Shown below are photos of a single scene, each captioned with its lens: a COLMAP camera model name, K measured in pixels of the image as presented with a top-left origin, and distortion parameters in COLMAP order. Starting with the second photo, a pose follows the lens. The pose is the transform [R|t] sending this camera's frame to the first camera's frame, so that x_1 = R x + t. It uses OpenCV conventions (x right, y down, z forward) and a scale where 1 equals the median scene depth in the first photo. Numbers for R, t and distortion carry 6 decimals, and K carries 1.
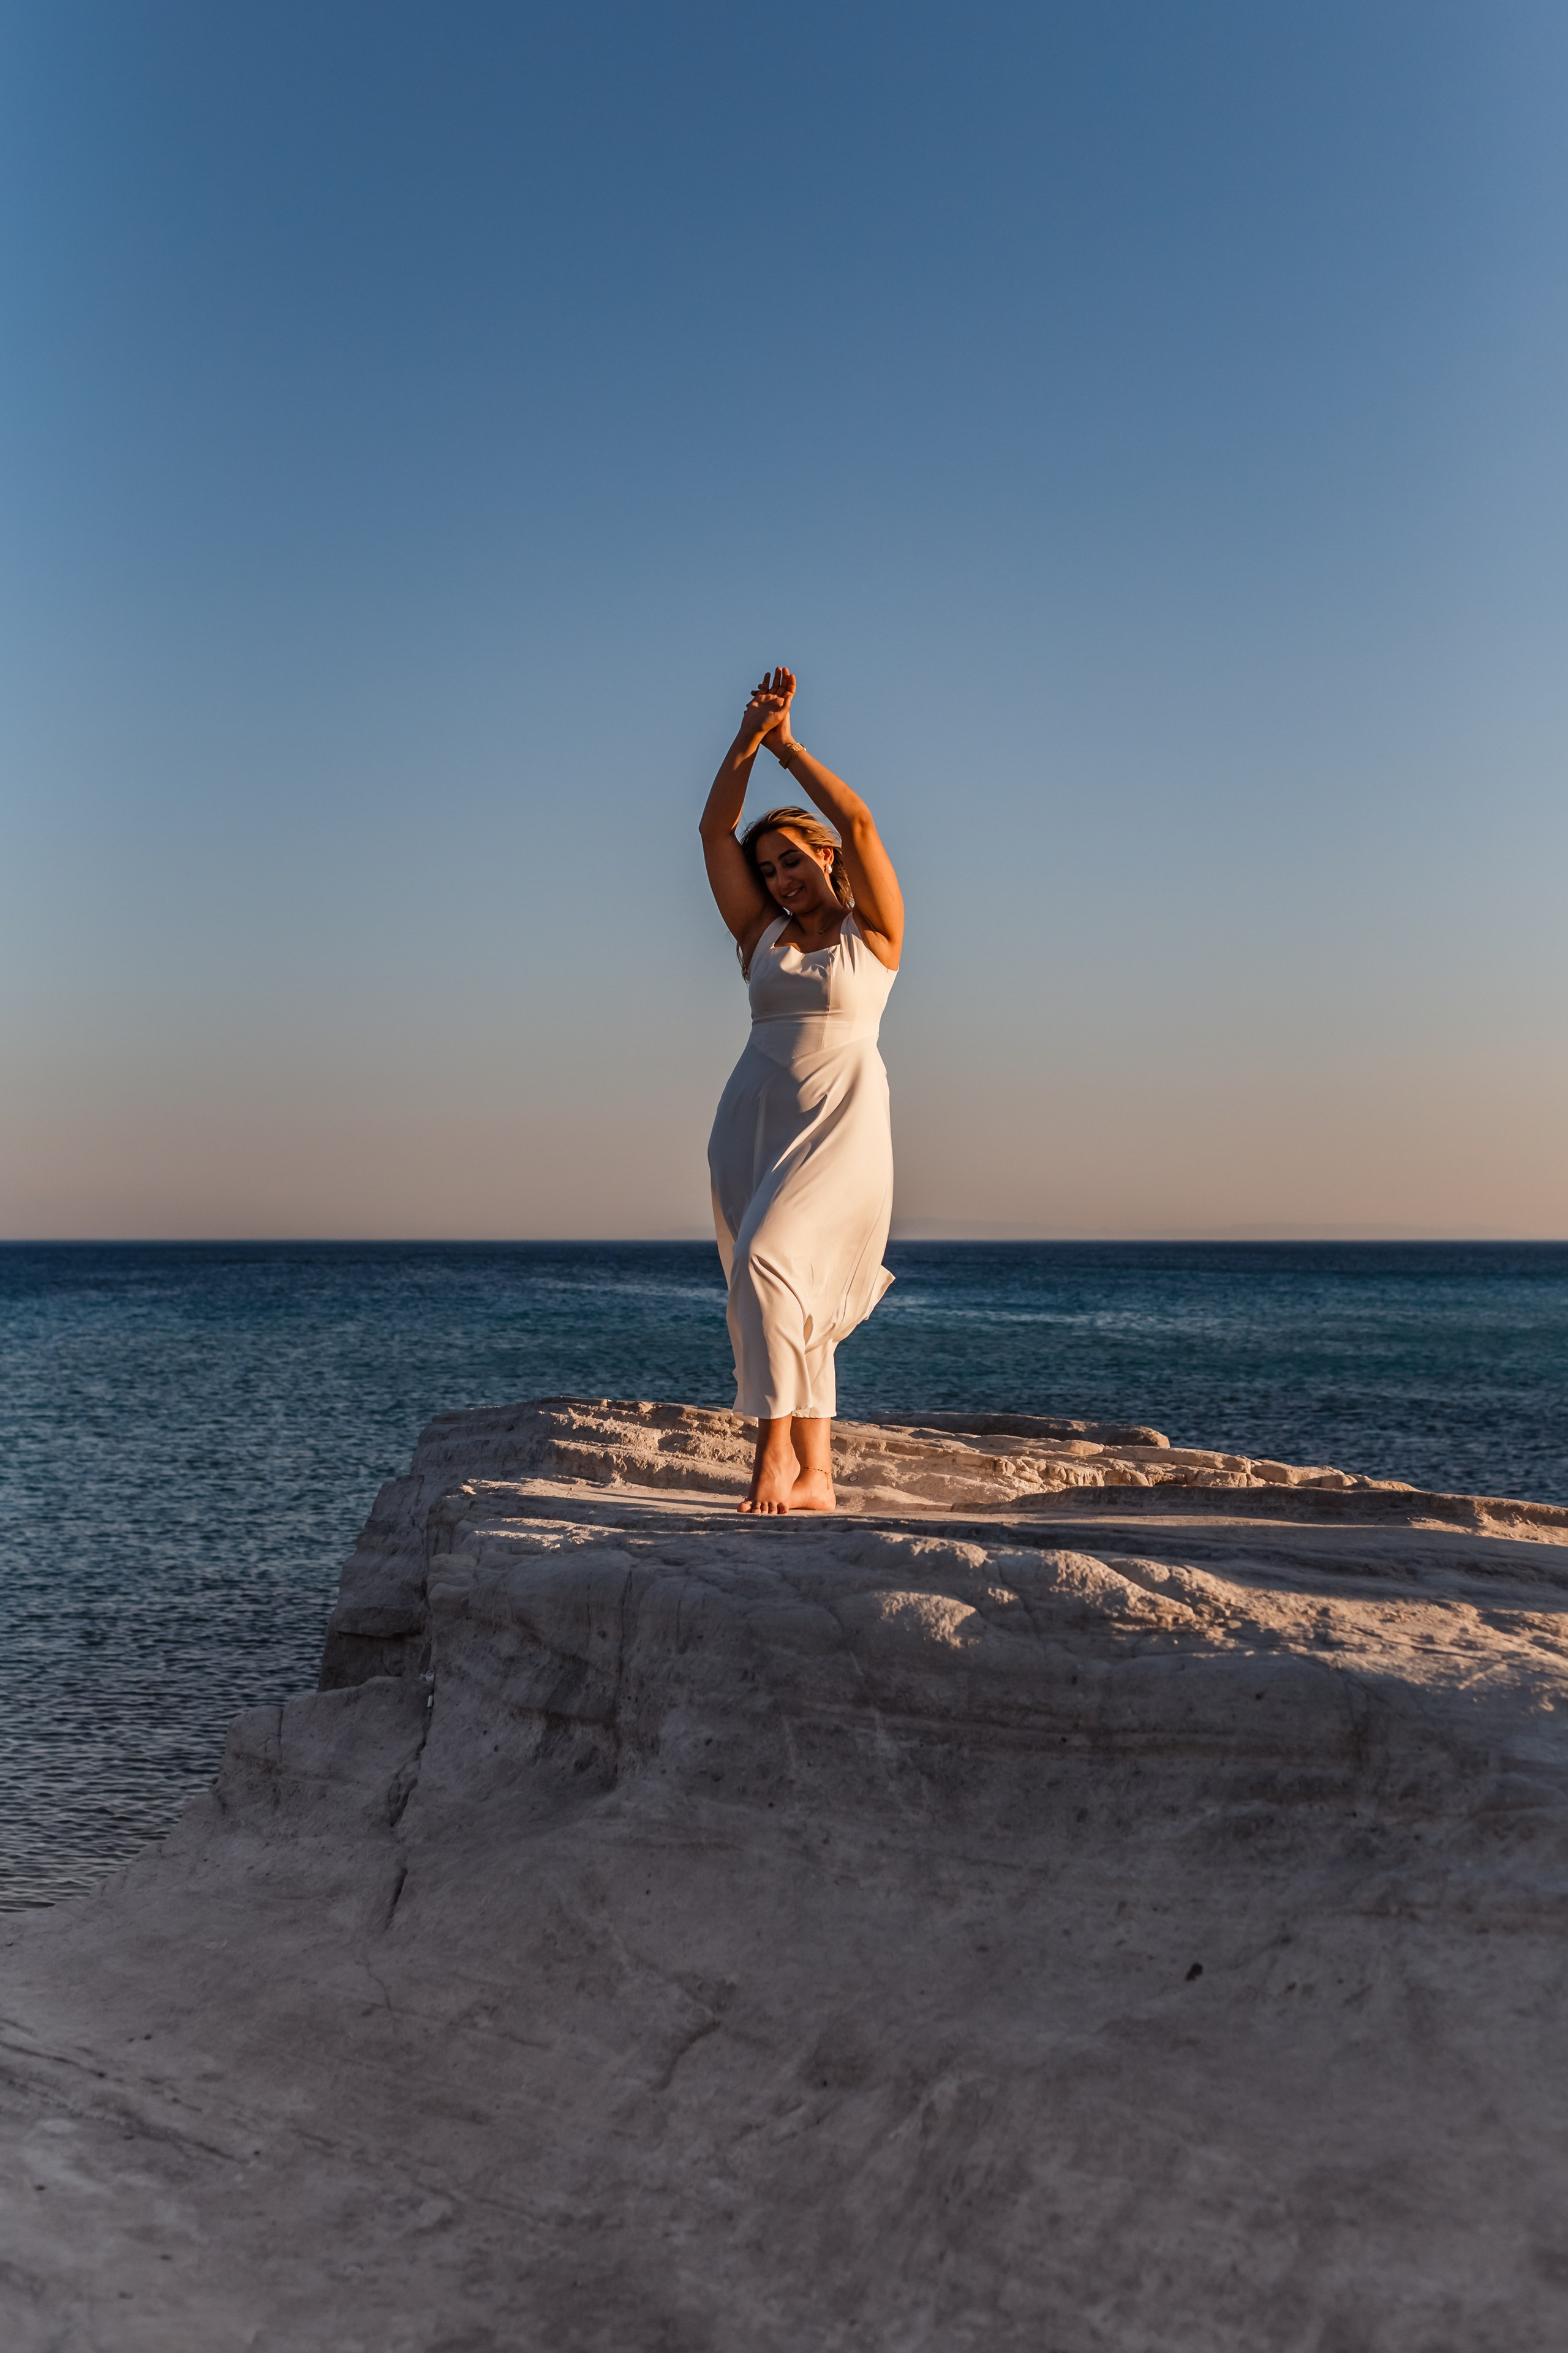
lens RADIAL K [[2416.0, 0, 792.3], [0, 2416.0, 1105.9], [0, 0, 1]] dist [0.005842, 0.004157]
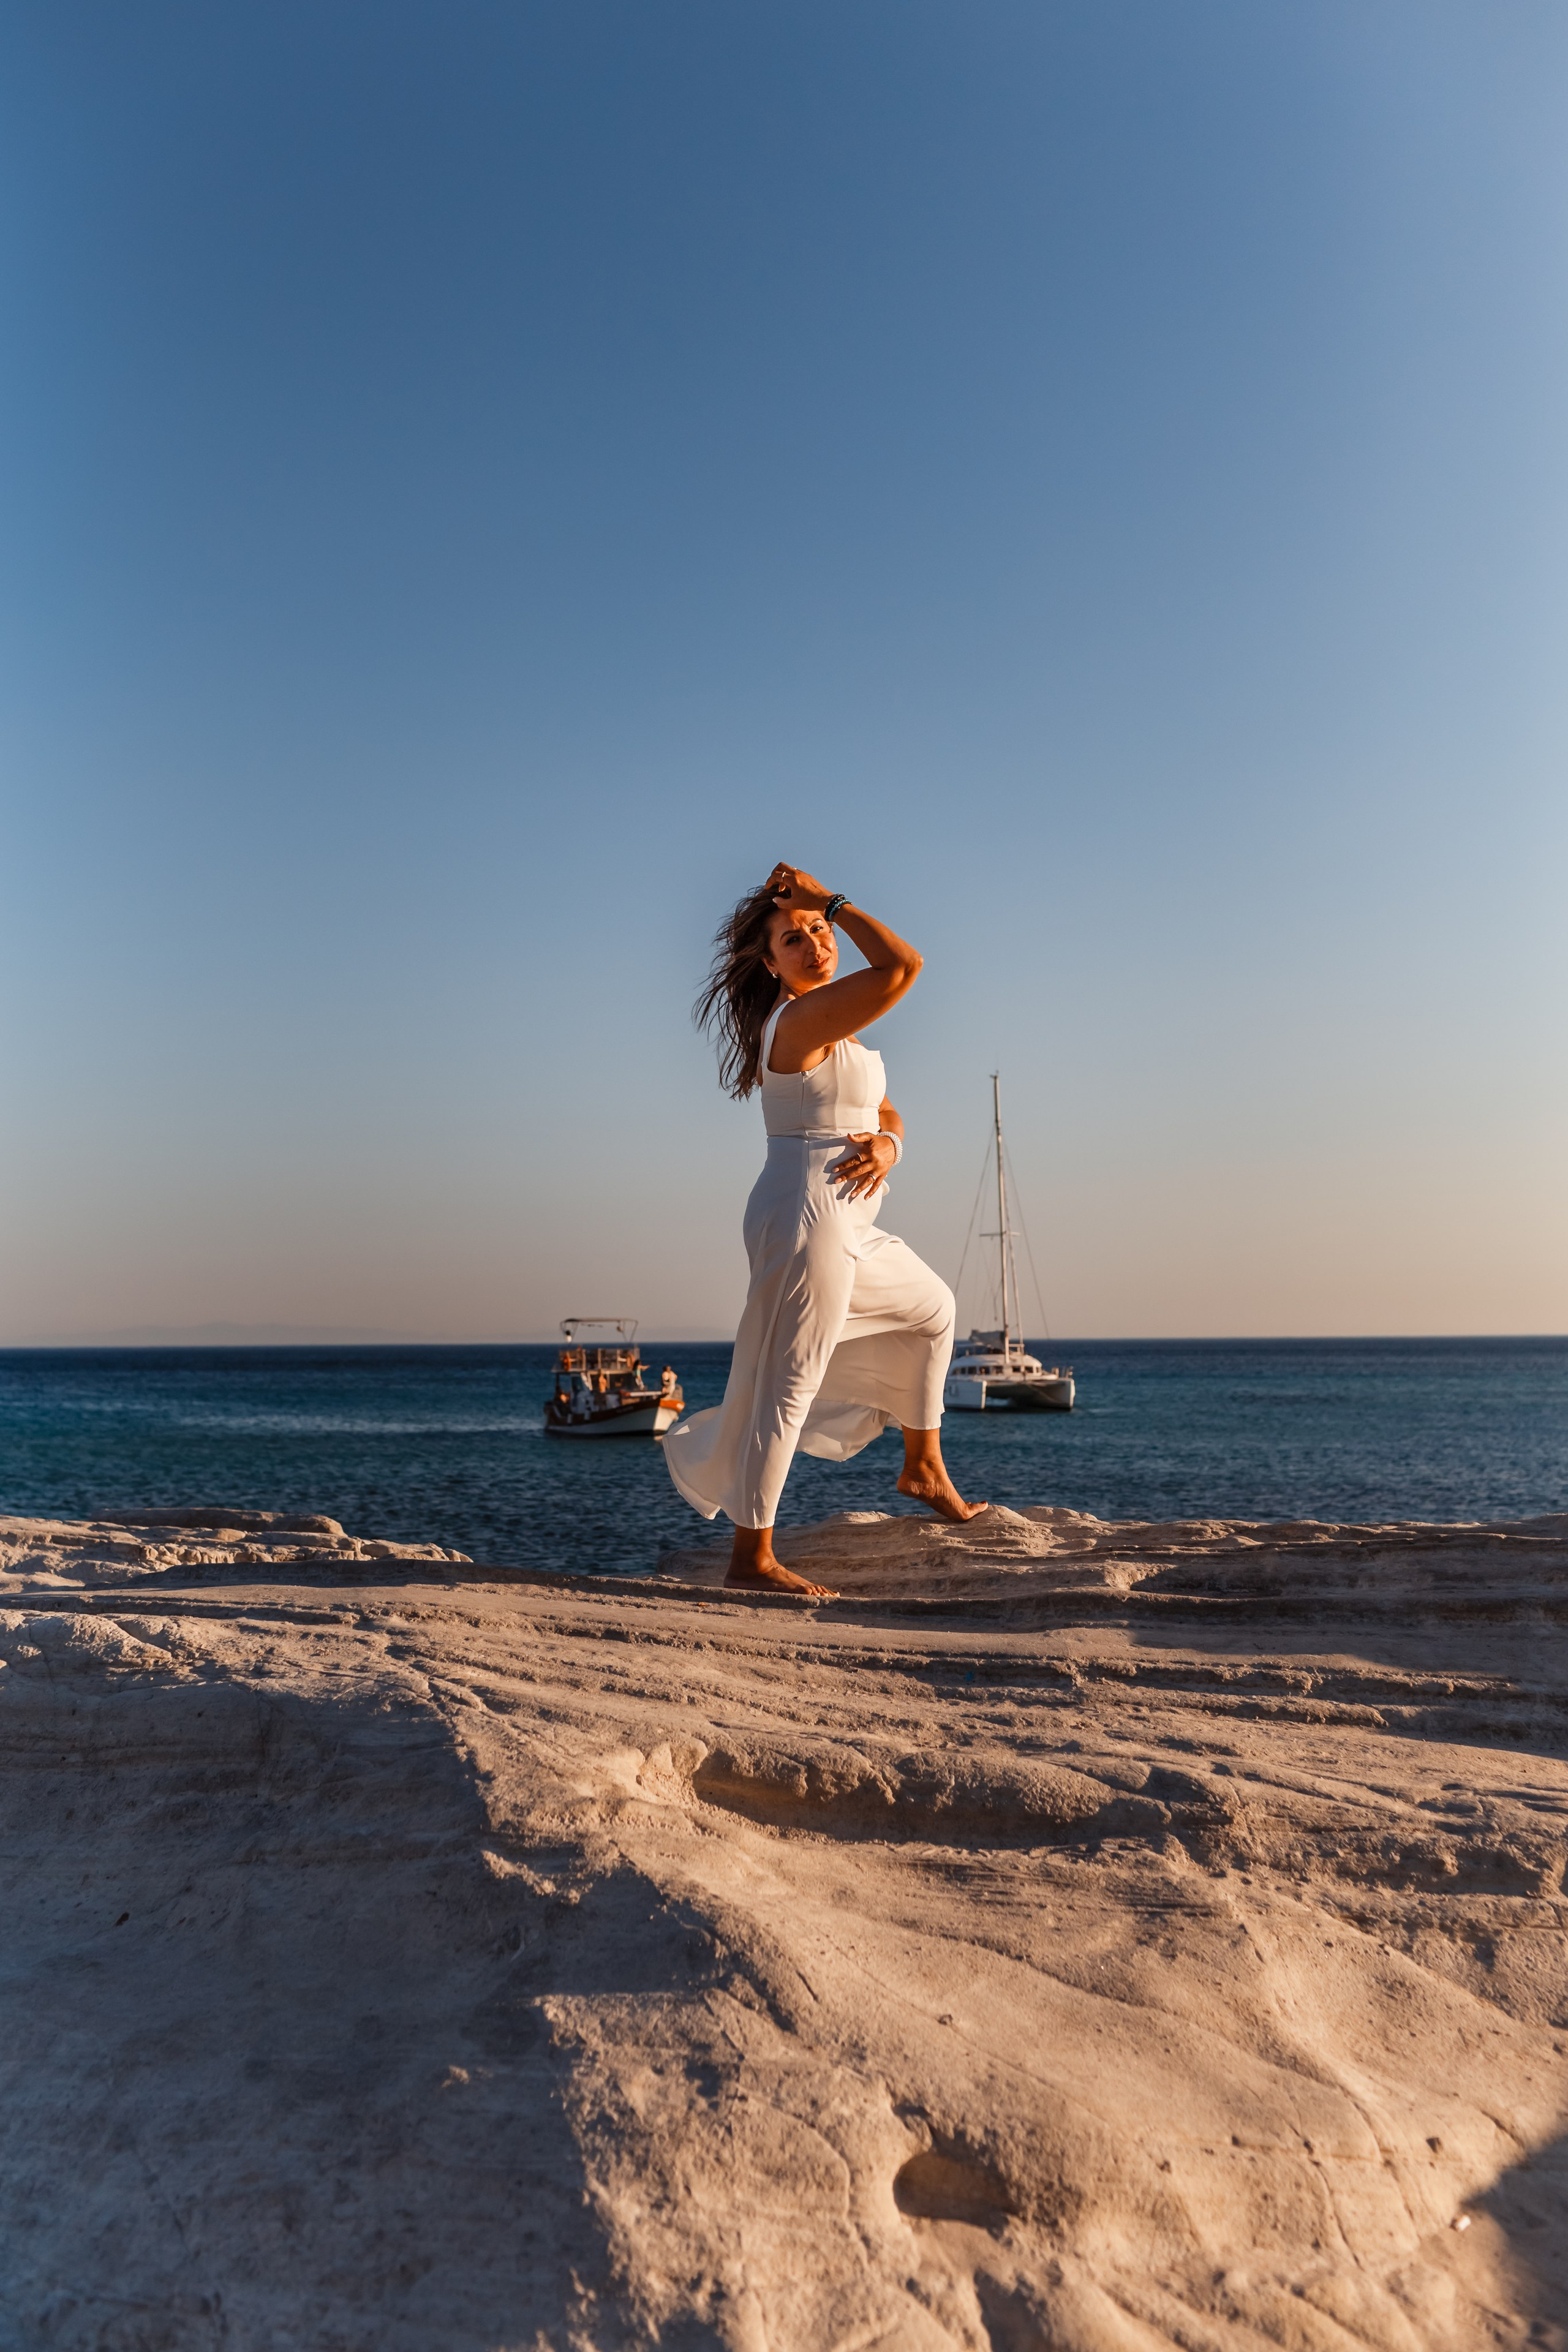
lens RADIAL K [[2198.7, 0, 776.3], [0, 2198.7, 1168.8], [0, 0, 1]] dist [0.006584, 0.000811]
pose [[0.960865, 0.014434, 0.276640, 0.146249], [-0.007717, 0.999649, -0.025353, -0.029141], [-0.276909, 0.022226, 0.960639, -0.254517]]
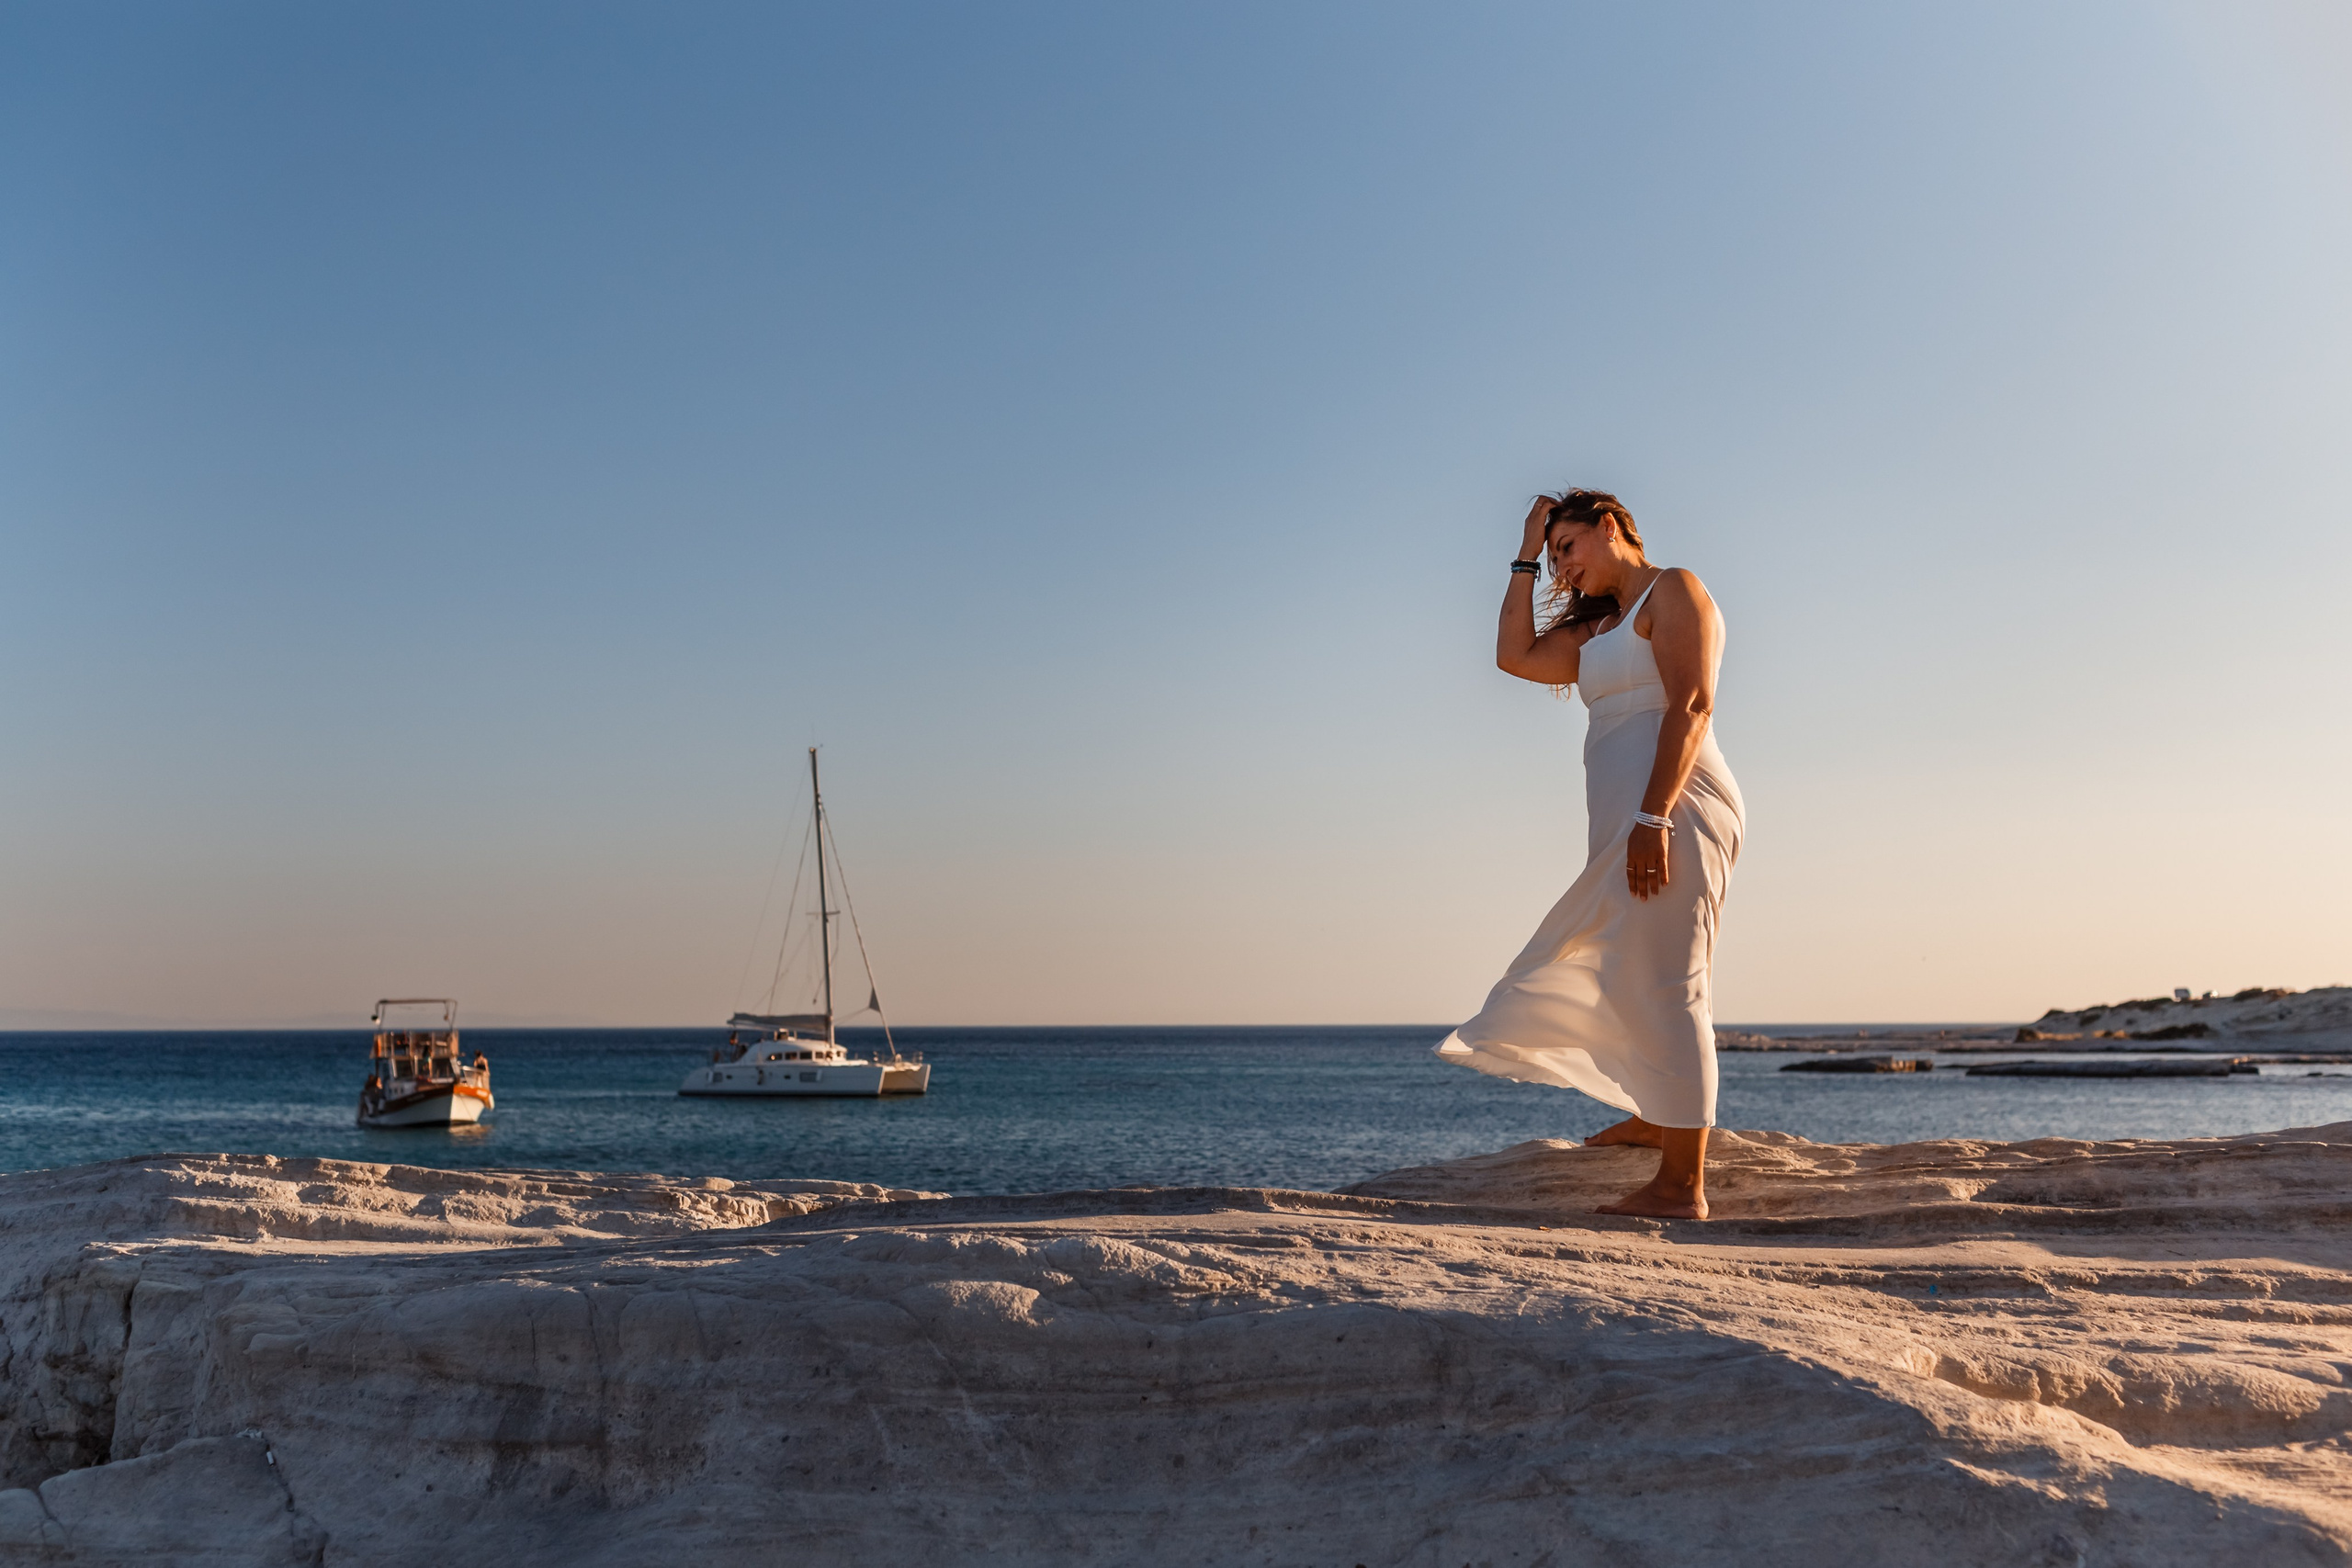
lens RADIAL K [[2261.4, 0, 1145.8], [0, 2261.4, 785.6], [0, 0, 1]] dist [0.011113, -0.009373]
pose [[0.865217, 0.049537, 0.498945, -0.419932], [-0.024030, 0.998061, -0.057420, 0.037179], [-0.500822, 0.037691, 0.864729, 0.075610]]
